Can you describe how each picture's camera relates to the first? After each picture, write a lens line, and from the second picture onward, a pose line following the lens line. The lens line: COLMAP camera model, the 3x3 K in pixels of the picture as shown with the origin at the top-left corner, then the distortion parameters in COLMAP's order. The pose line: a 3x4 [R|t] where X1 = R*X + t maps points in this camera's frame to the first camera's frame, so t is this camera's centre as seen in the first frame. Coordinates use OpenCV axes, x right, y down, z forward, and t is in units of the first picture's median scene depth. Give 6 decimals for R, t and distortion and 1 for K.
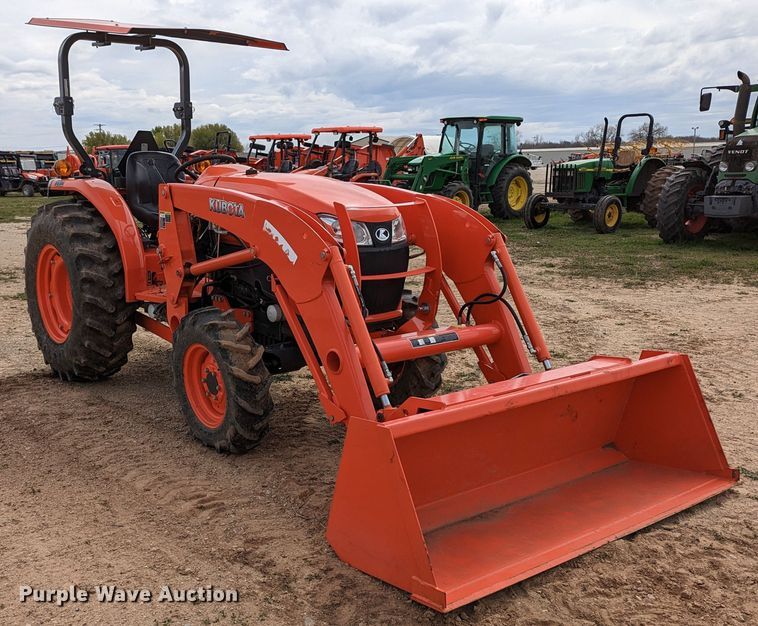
lens RADIAL K [[764.4, 0, 302.5], [0, 764.4, 336.3], [0, 0, 1]] dist [0.020080, 0.008635]
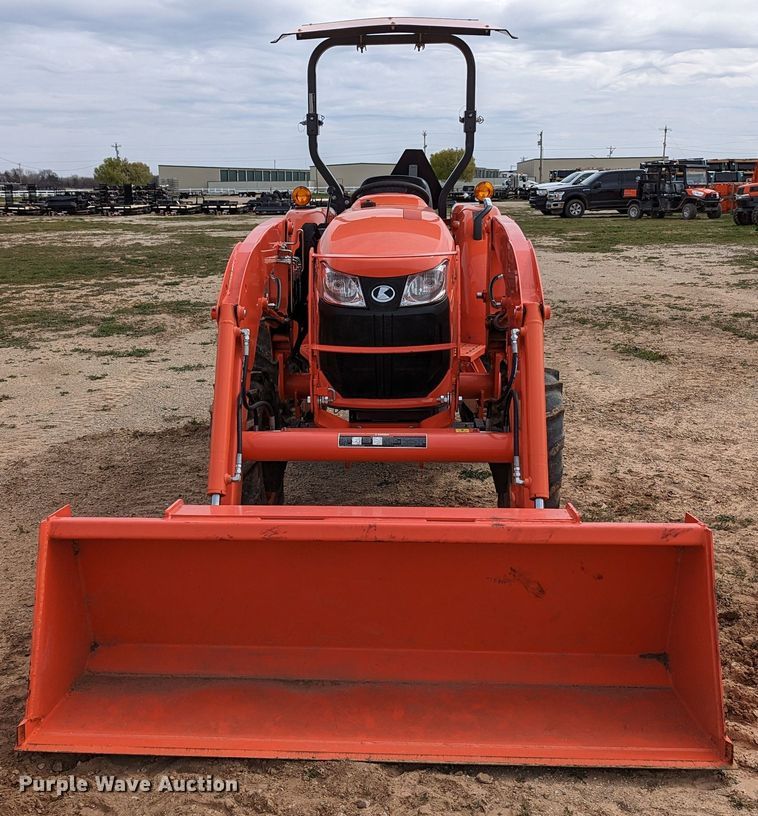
lens RADIAL K [[992.0, 0, 379.0], [0, 992.0, 408.0], [0, 0, 1]] dist [0.055595, -0.039439]
pose [[0.799892, 0.132266, -0.585388, 0.502848], [-0.128266, 0.990551, 0.048546, -0.050702], [0.586277, 0.036254, 0.809299, 0.156878]]
